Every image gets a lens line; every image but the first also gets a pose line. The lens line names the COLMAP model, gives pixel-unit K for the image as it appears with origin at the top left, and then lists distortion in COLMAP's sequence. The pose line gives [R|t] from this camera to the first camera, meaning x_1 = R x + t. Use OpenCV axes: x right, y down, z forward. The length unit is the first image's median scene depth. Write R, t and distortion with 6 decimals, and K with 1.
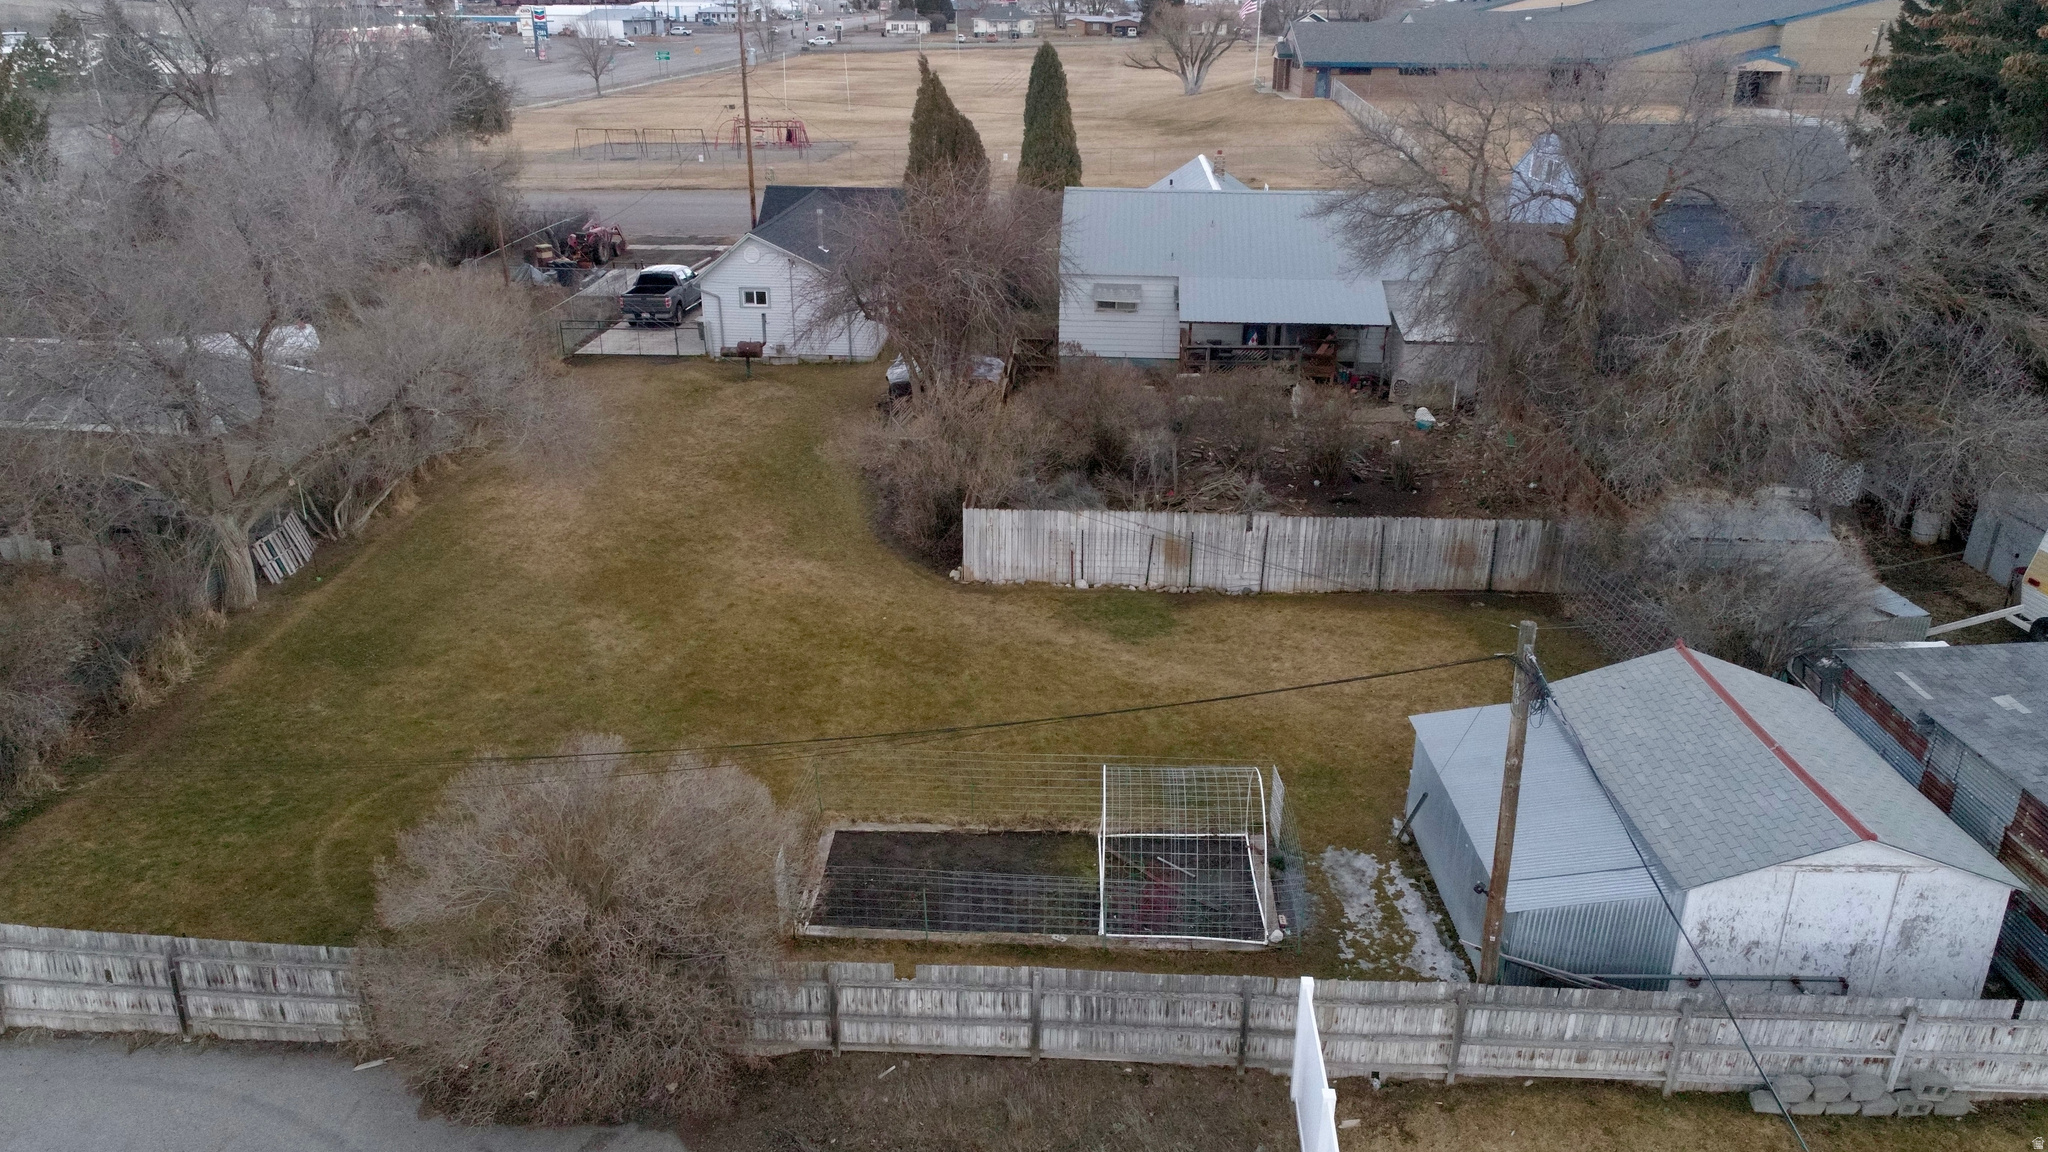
lens RADIAL K [[1369.2, 0, 1024.0], [0, 1369.2, 576.0], [0, 0, 1]] dist [0.004423, -0.000597]
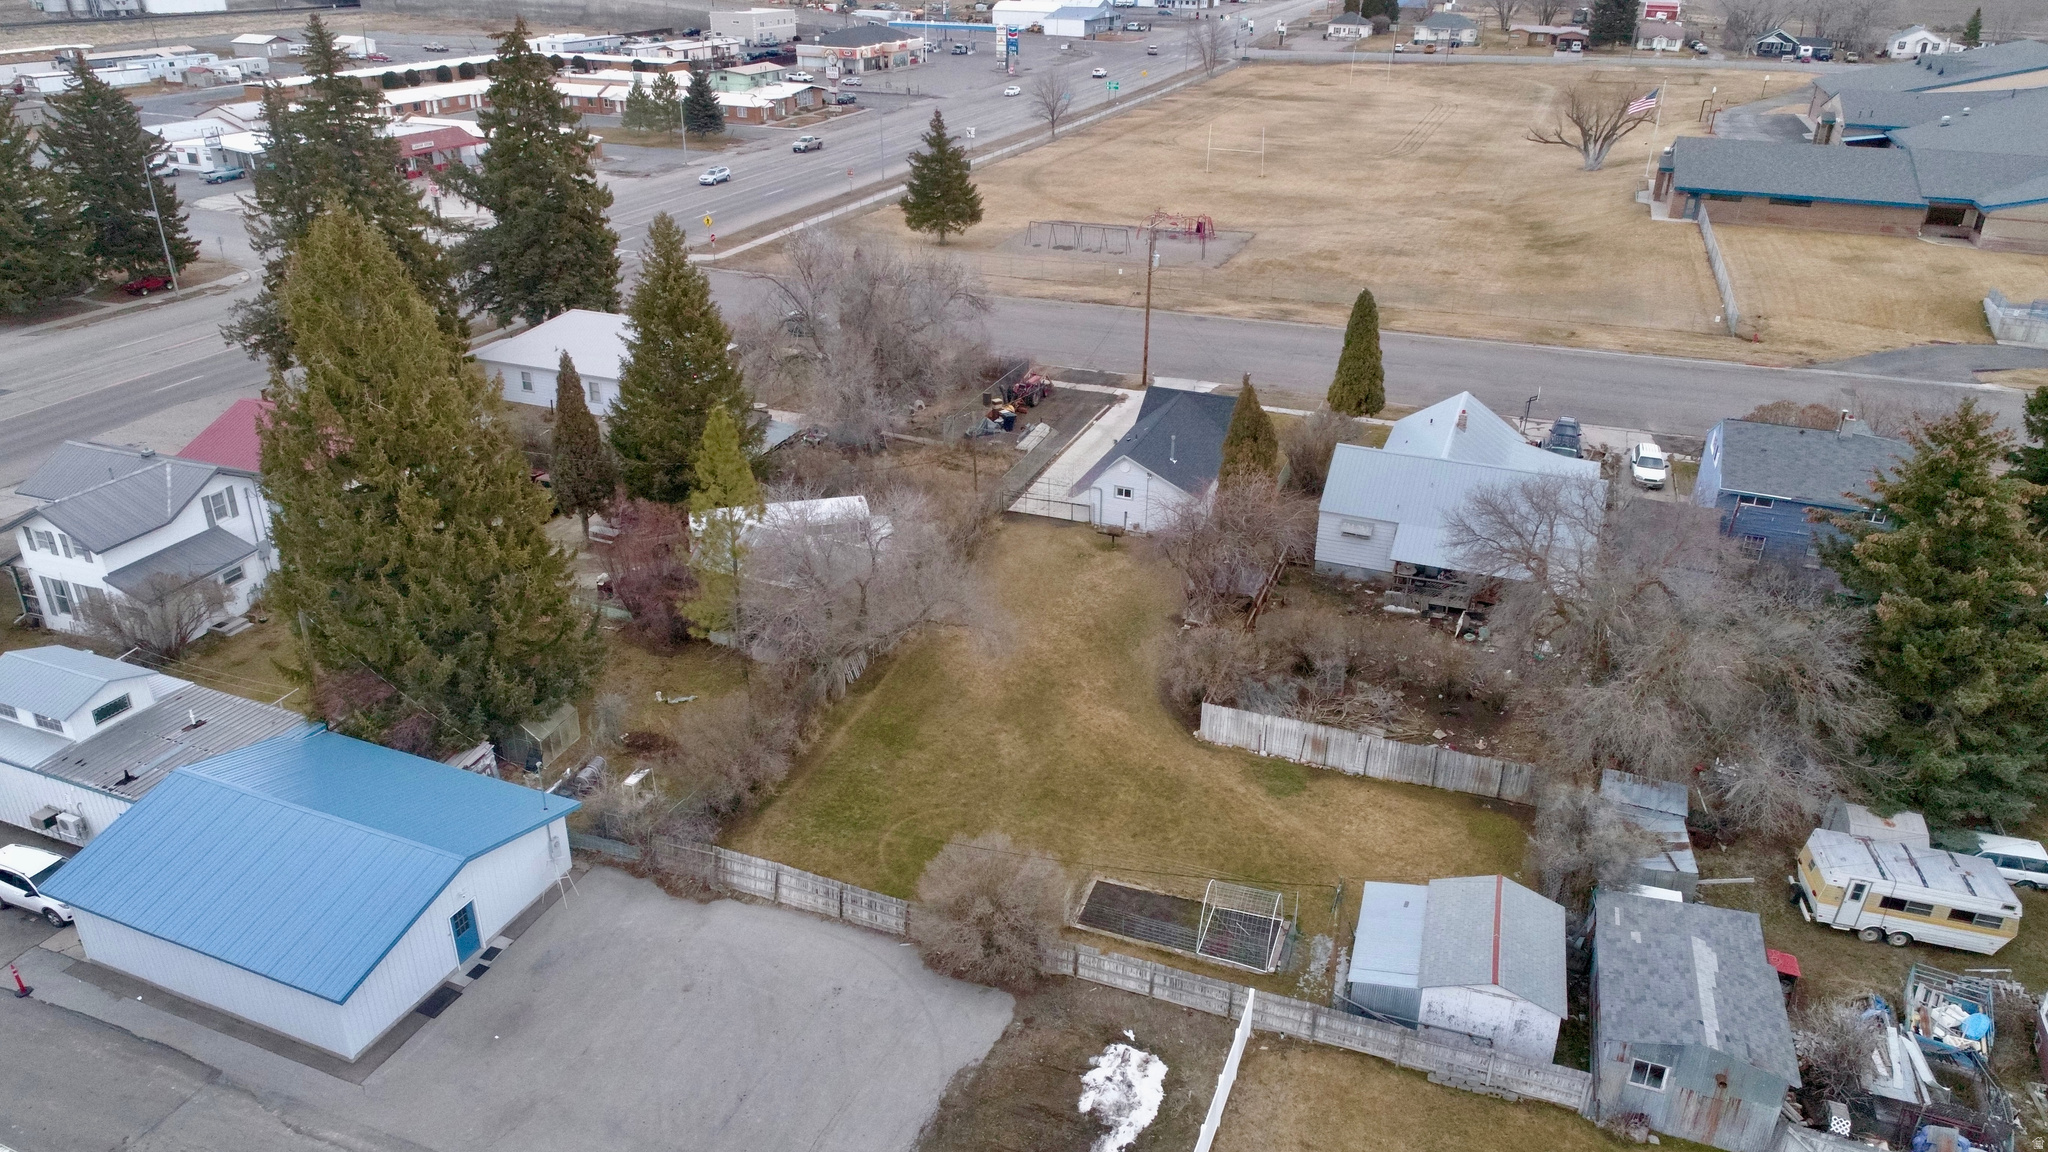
lens RADIAL K [[1369.2, 0, 1024.0], [0, 1369.2, 576.0], [0, 0, 1]] dist [0.004423, -0.000597]
pose [[0.952663, 0.134171, -0.272823, 0.202680], [-0.121571, 0.990603, 0.062654, -0.299797], [0.278665, -0.026521, 0.960022, -0.805575]]
